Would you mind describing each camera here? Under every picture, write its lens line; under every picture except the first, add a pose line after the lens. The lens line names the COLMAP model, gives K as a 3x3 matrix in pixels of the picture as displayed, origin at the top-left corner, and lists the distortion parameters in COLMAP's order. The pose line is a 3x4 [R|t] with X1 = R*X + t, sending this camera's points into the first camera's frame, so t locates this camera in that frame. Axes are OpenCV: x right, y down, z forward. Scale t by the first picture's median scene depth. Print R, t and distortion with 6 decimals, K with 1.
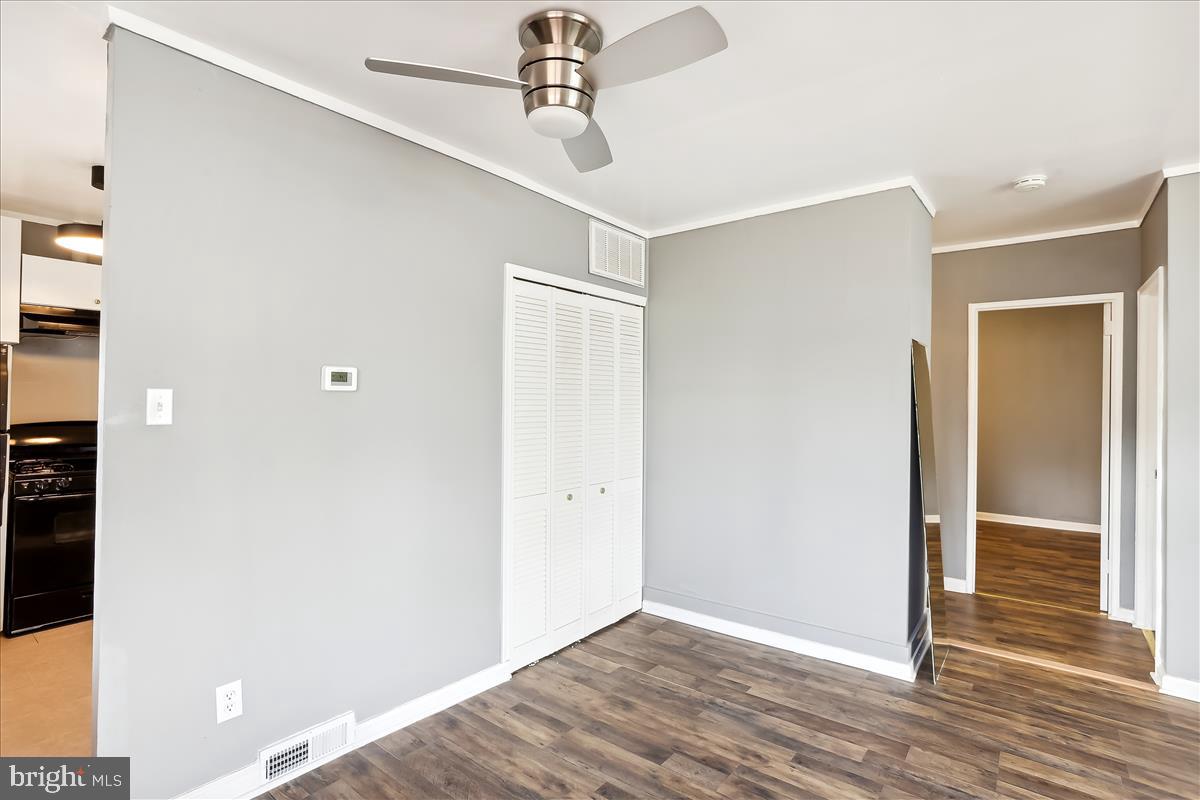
lens RADIAL K [[582.4, 0, 596.2], [0, 582.4, 390.3], [0, 0, 1]] dist [-0.059859, 0.021897]
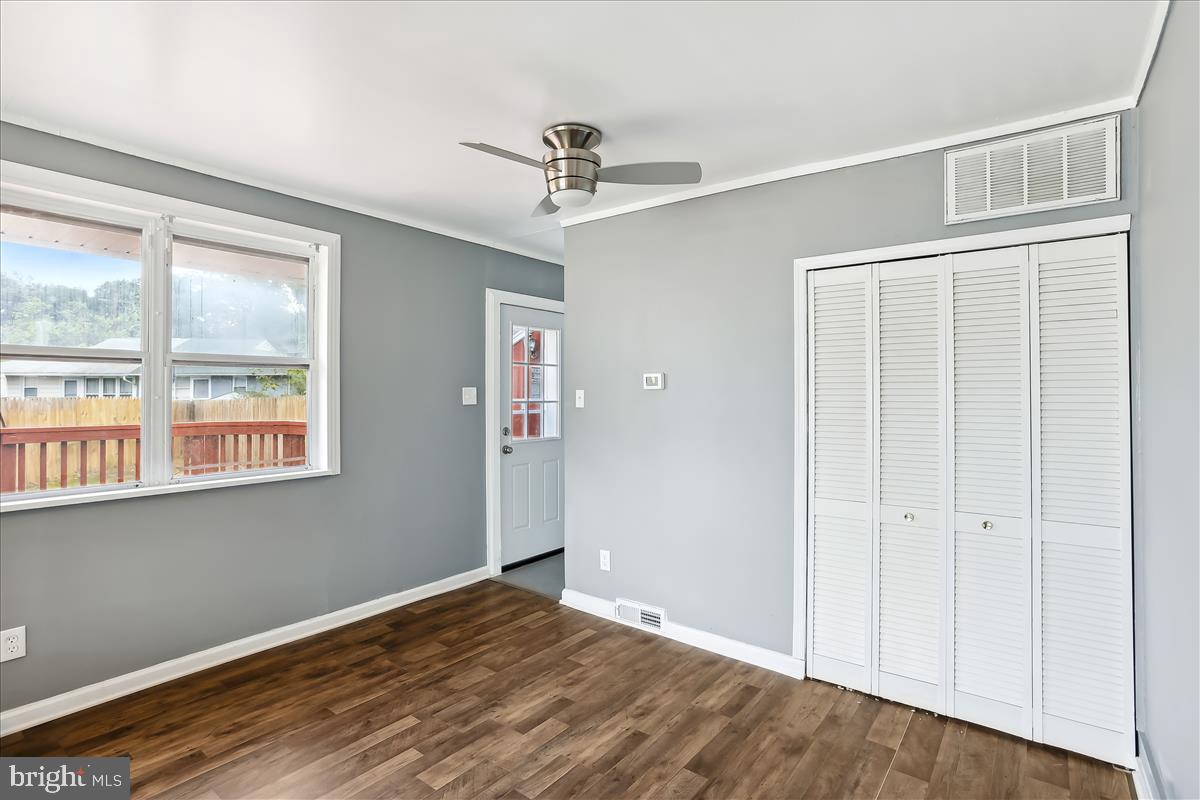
lens RADIAL K [[582.4, 0, 596.2], [0, 582.4, 390.3], [0, 0, 1]] dist [-0.059859, 0.021897]
pose [[0.015596, -0.012088, -0.999805, 0.928743], [0.009302, 0.999885, -0.011944, 0.017110], [0.999835, -0.009114, 0.015707, 0.712782]]
